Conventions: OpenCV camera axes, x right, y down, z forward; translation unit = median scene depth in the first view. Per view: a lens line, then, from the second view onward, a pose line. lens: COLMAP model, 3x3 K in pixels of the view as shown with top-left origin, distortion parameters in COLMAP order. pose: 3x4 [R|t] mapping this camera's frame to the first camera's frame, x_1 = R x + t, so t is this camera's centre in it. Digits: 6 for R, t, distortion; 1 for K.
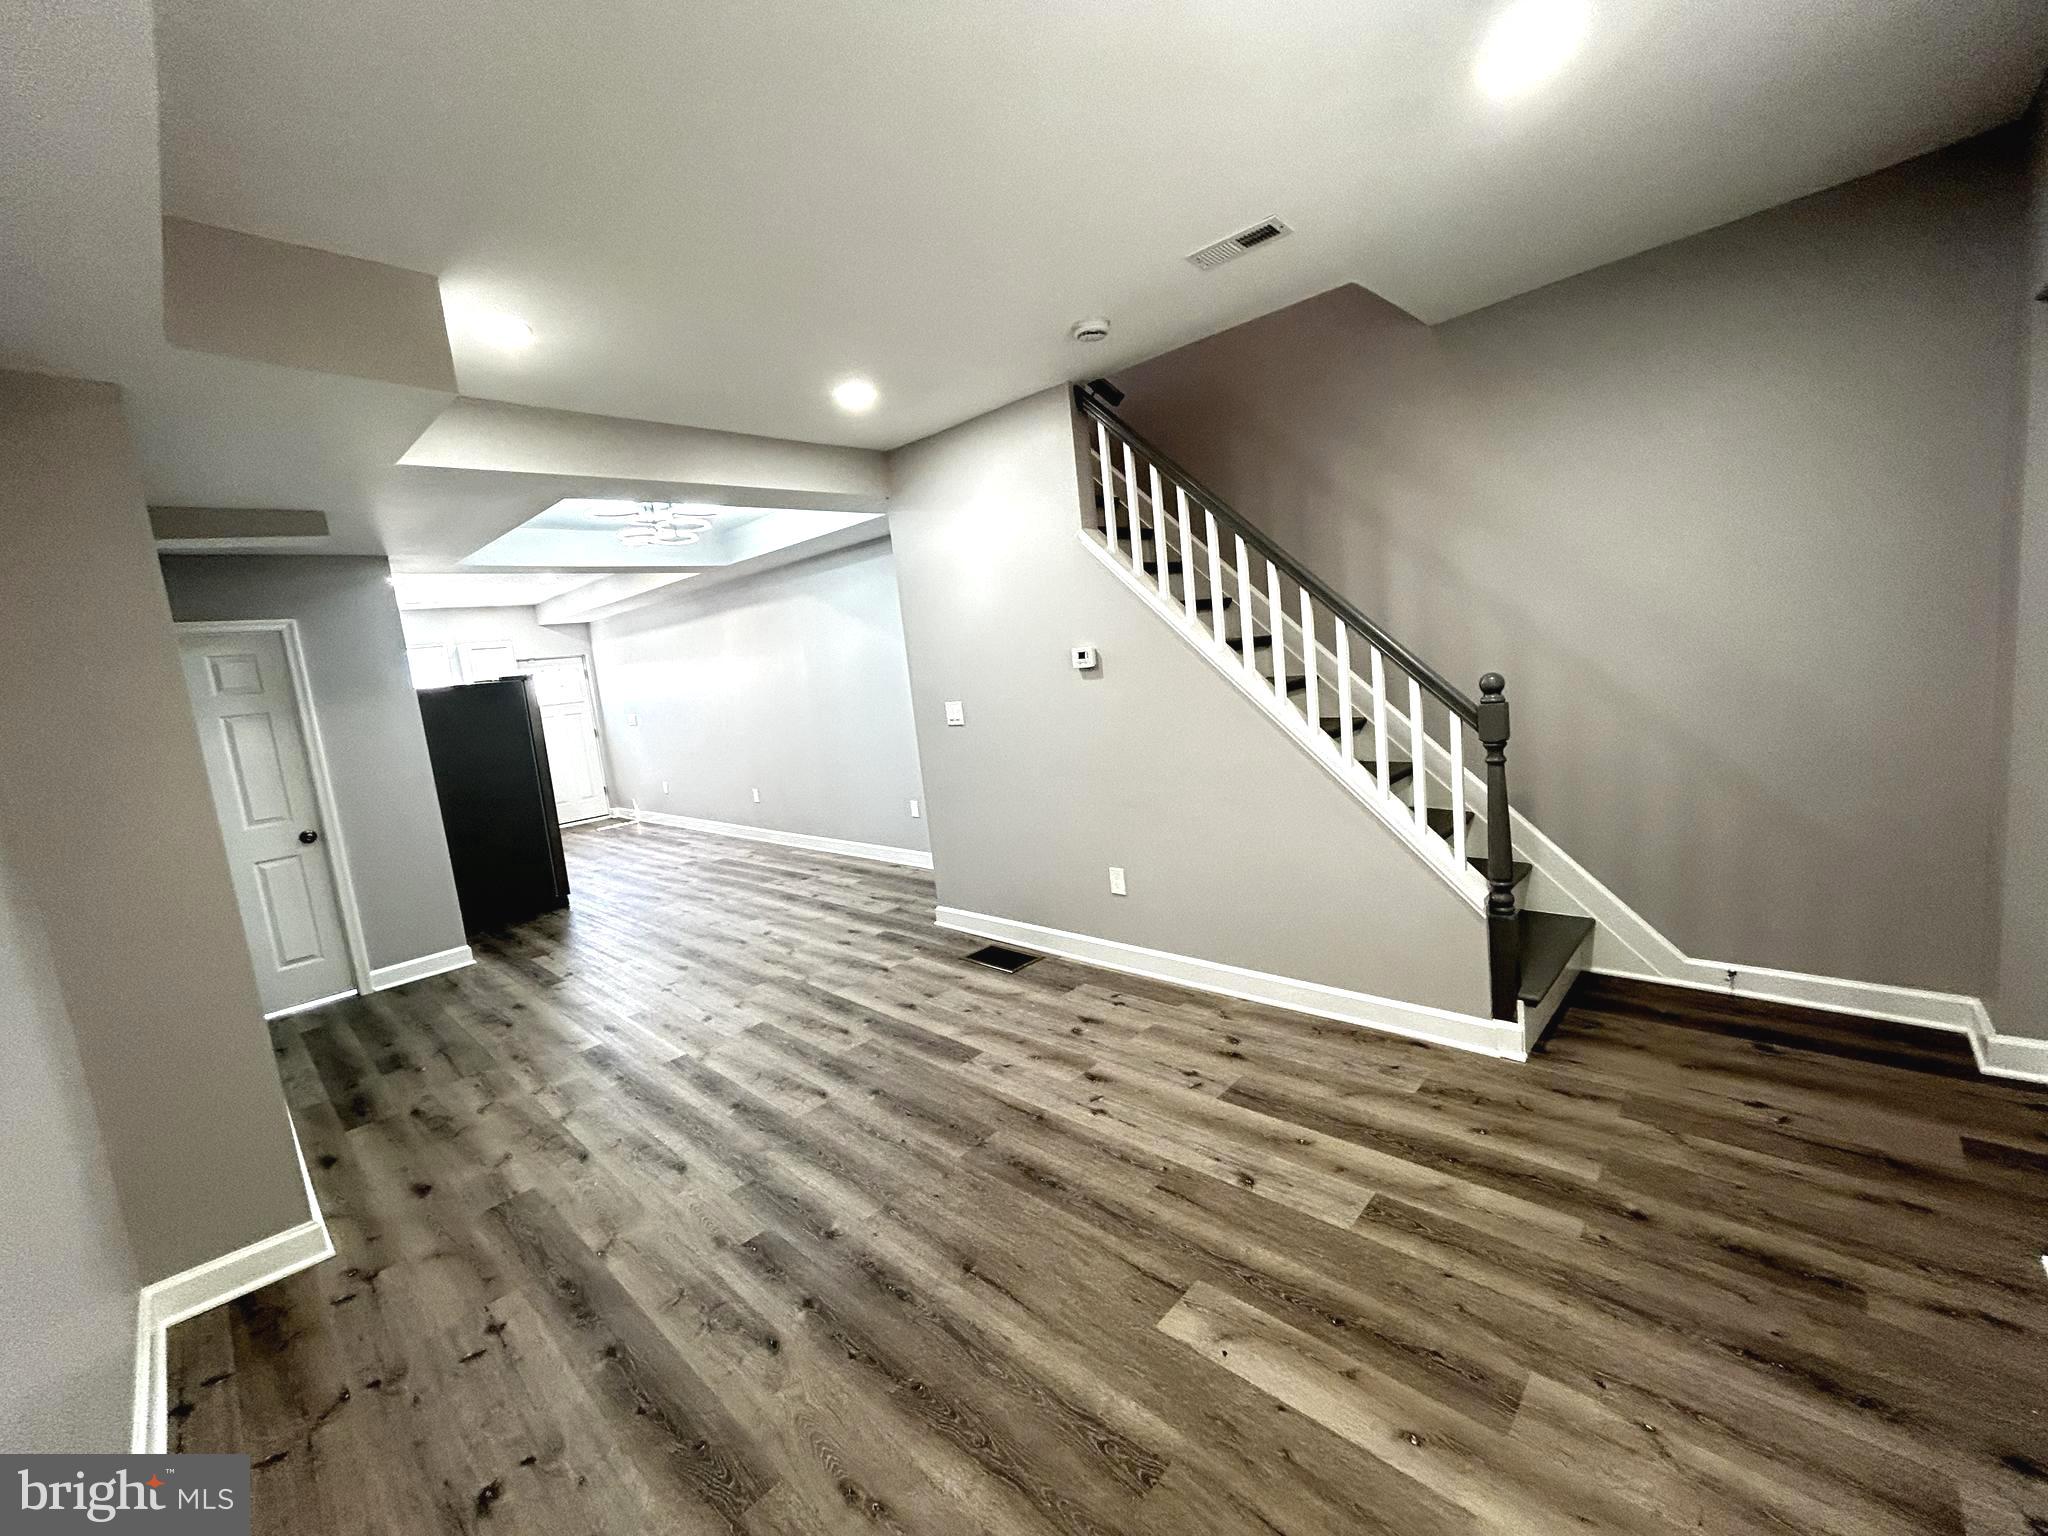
lens RADIAL K [[829.2, 0, 1025.8], [0, 829.2, 760.9], [0, 0, 1]] dist [-0.000632, 0.000267]
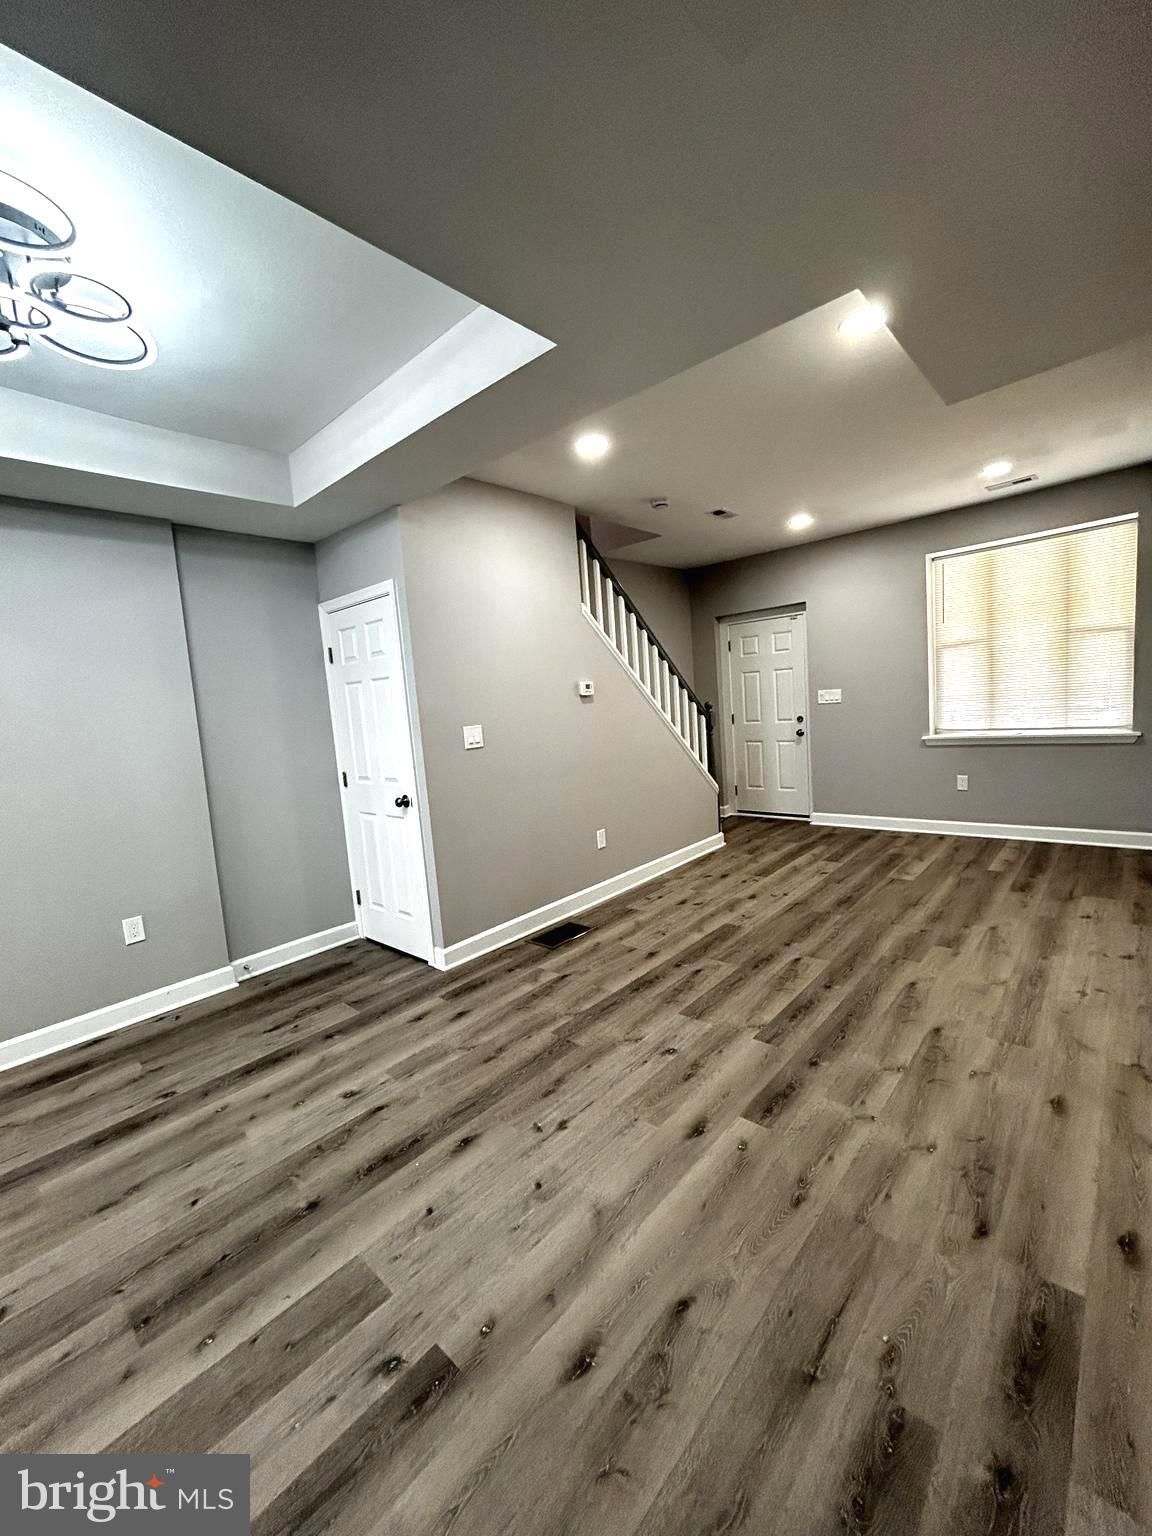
lens RADIAL K [[621.9, 0, 577.5], [0, 621.9, 771.4], [0, 0, 1]] dist [-0.000632, 0.000267]
pose [[-0.019653, -0.008717, 0.999769, -1.141649], [0.205253, 0.978628, 0.012567, 0.002487], [-0.978512, 0.205453, -0.017444, 1.171729]]
